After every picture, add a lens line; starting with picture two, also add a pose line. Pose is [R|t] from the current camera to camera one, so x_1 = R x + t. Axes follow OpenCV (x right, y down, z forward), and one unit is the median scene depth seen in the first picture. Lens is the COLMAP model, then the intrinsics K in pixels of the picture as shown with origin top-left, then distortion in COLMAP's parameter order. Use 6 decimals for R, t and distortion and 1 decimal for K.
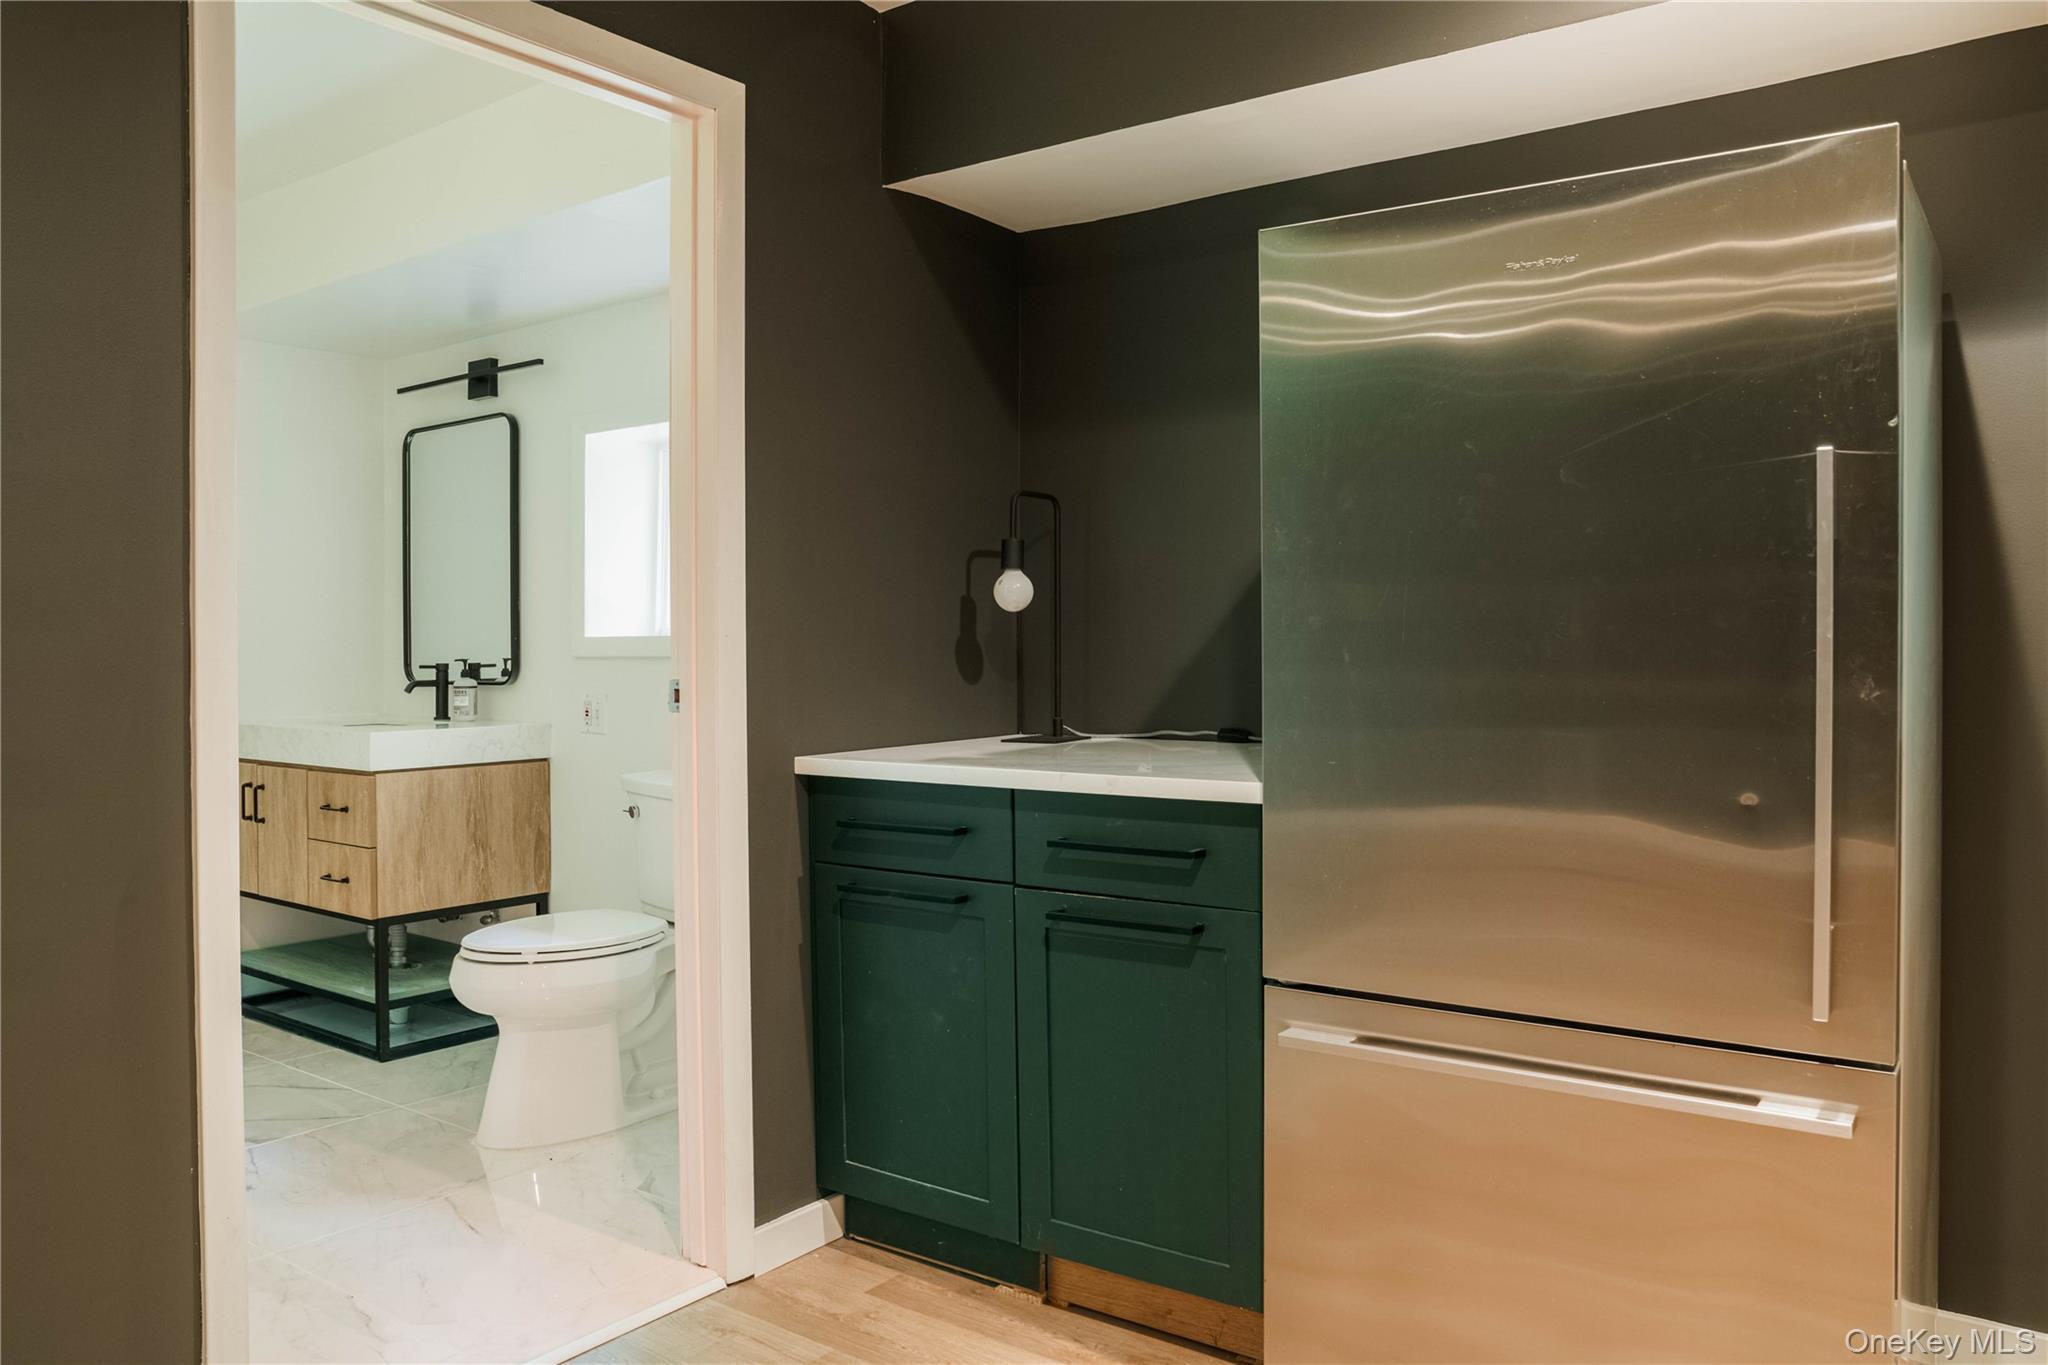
lens RADIAL K [[1495.4, 0, 1019.3], [0, 1495.4, 649.9], [0, 0, 1]] dist [-0.060782, 0.000443]
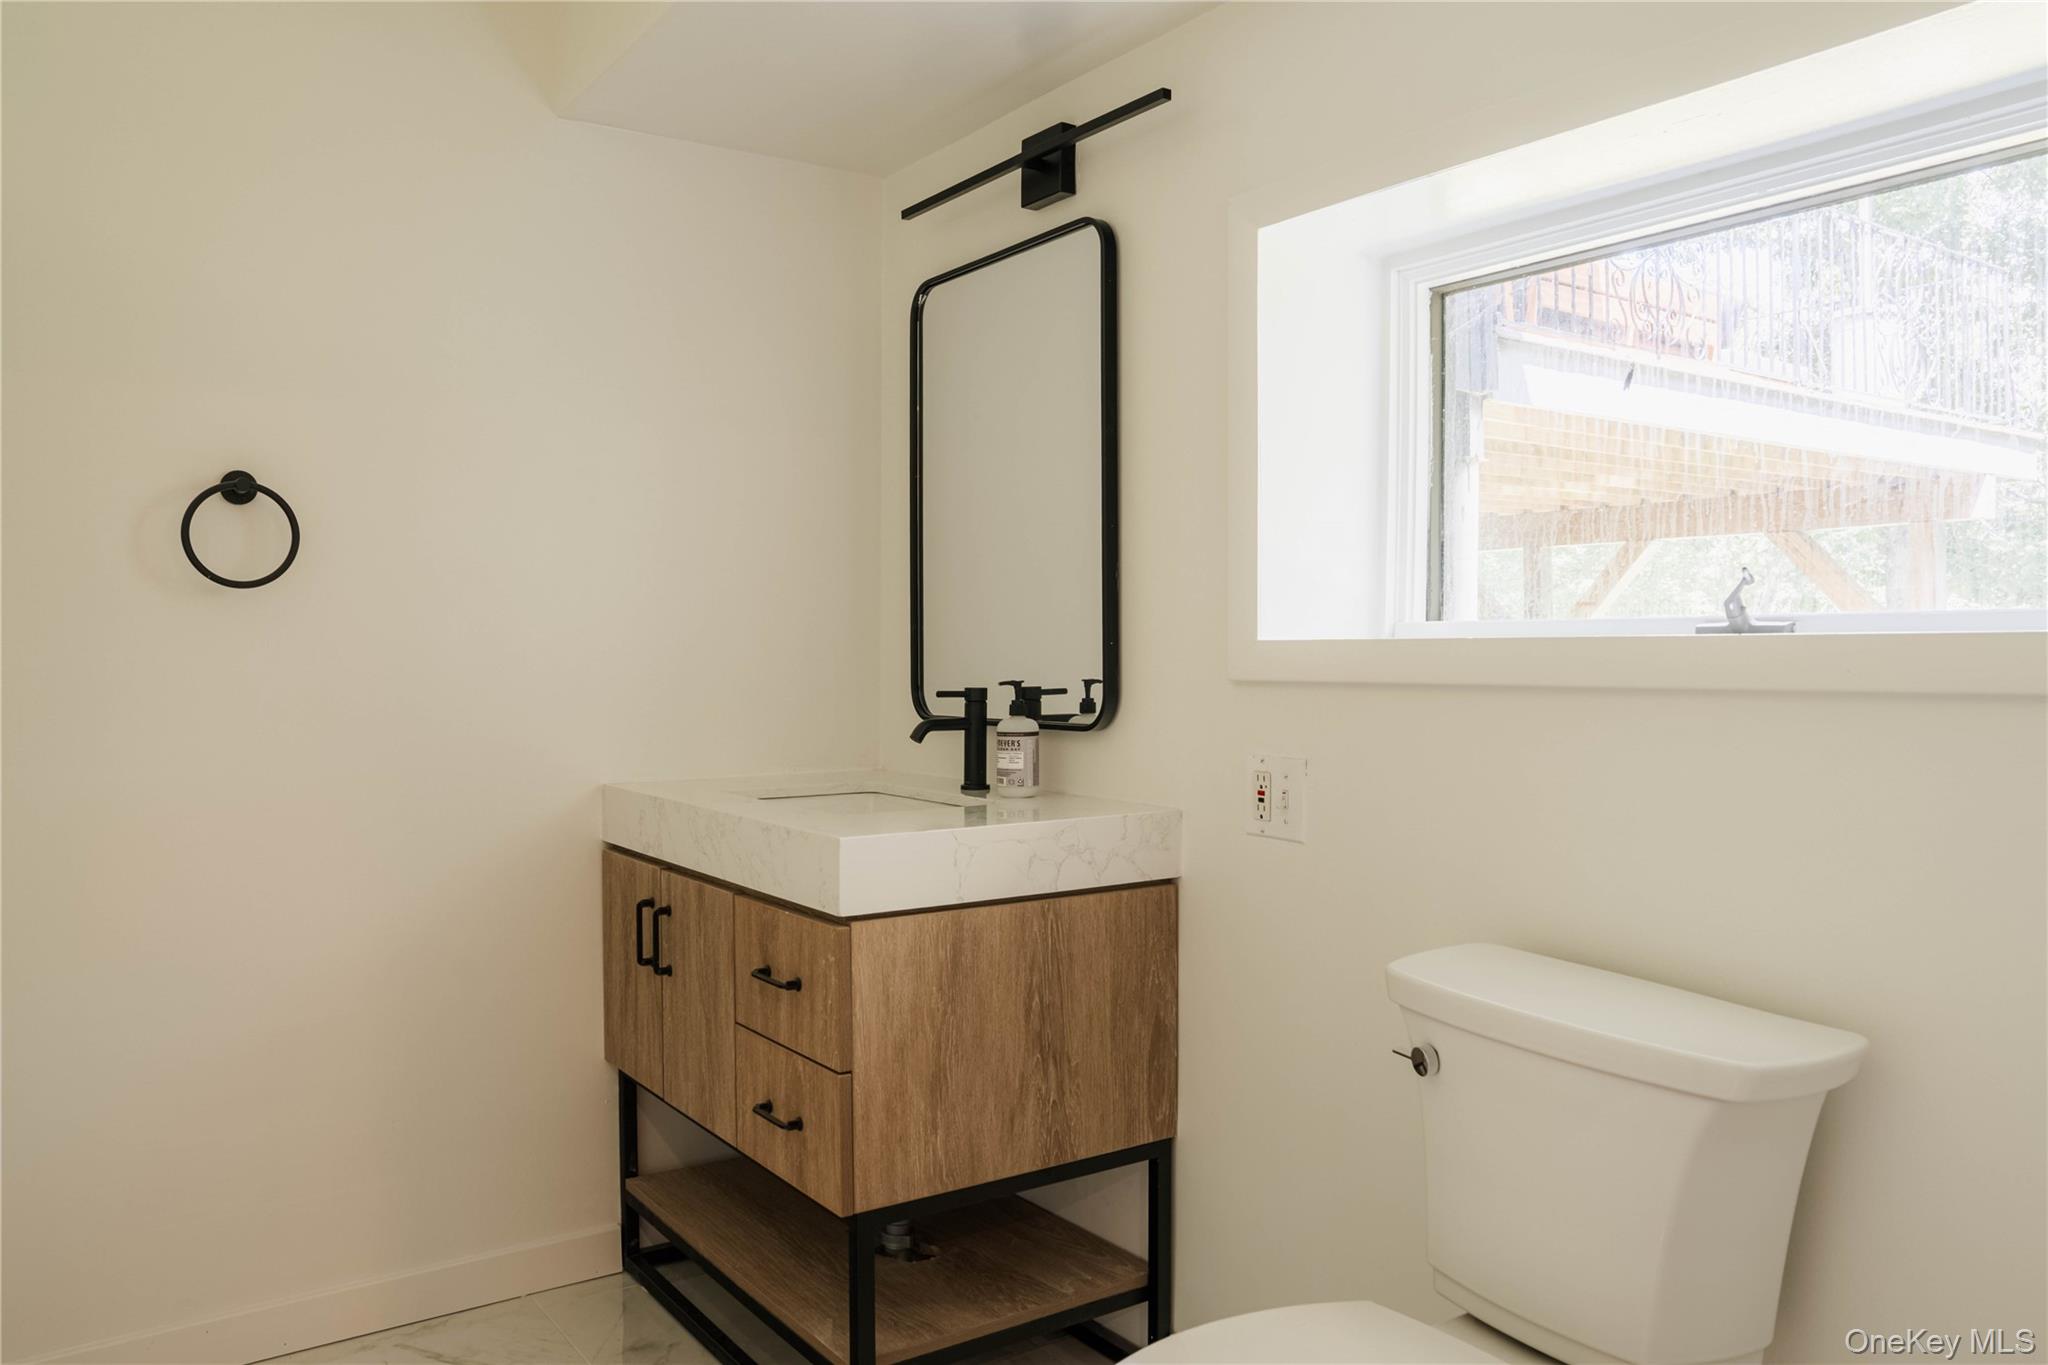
lens RADIAL K [[1483.7, 0, 1024.0], [0, 1483.7, 682.5], [0, 0, 1]] dist [-0.147814, 0.000126]
pose [[0.947057, 0.009608, -0.320920, -0.209599], [-0.003672, 0.999811, 0.019095, -0.003761], [0.321043, -0.016906, 0.946914, 0.517776]]
